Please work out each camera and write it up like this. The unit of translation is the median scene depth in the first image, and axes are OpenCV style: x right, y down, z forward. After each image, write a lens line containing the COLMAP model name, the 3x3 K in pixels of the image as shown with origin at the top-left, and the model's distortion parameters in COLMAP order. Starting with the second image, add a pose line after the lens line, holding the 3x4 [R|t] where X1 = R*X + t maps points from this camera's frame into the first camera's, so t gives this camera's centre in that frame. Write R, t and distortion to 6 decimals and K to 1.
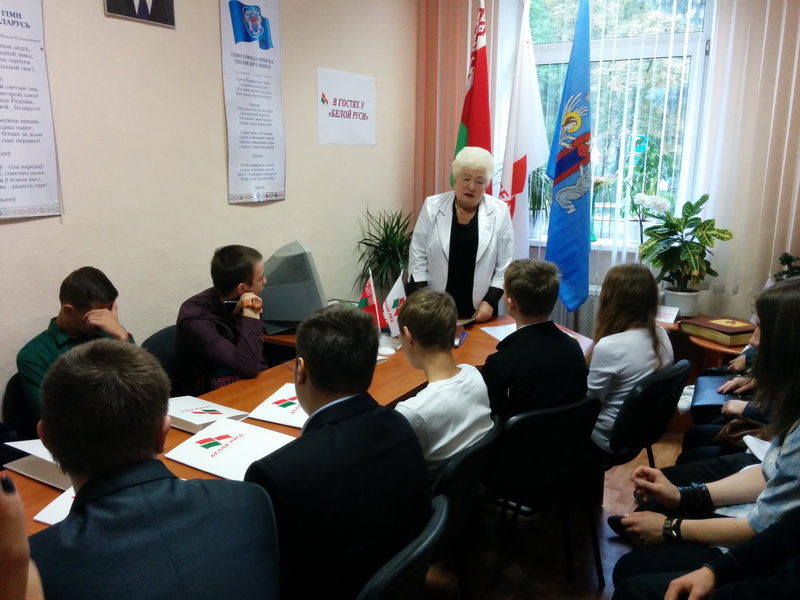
lens RADIAL K [[710.5, 0, 400.0], [0, 710.5, 300.0], [0, 0, 1]] dist [0.121736, -0.135066]
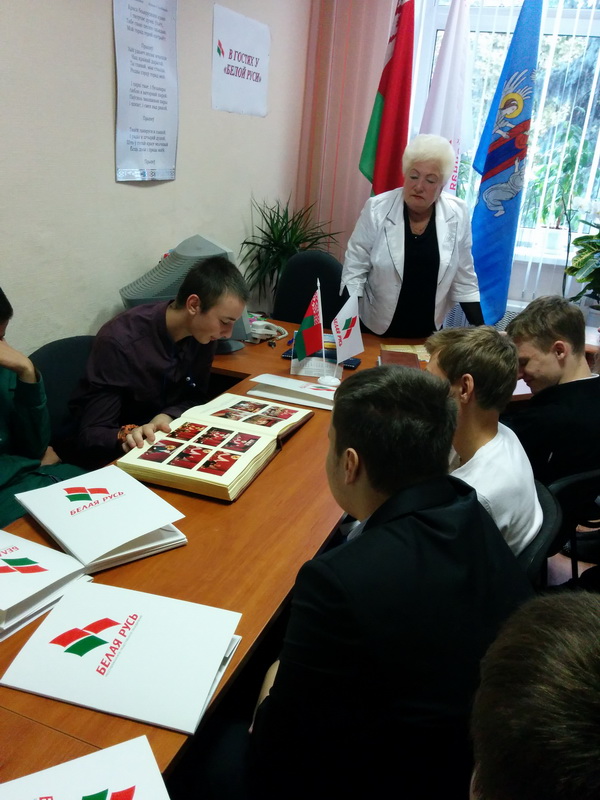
lens RADIAL K [[710.5, 0, 300.0], [0, 710.5, 400.0], [0, 0, 1]] dist [0.121736, -0.135066]
pose [[0.984620, 0.010006, 0.174422, -0.153741], [-0.036095, 0.988469, 0.147056, -0.020609], [-0.170939, -0.151090, 0.973628, 0.154629]]
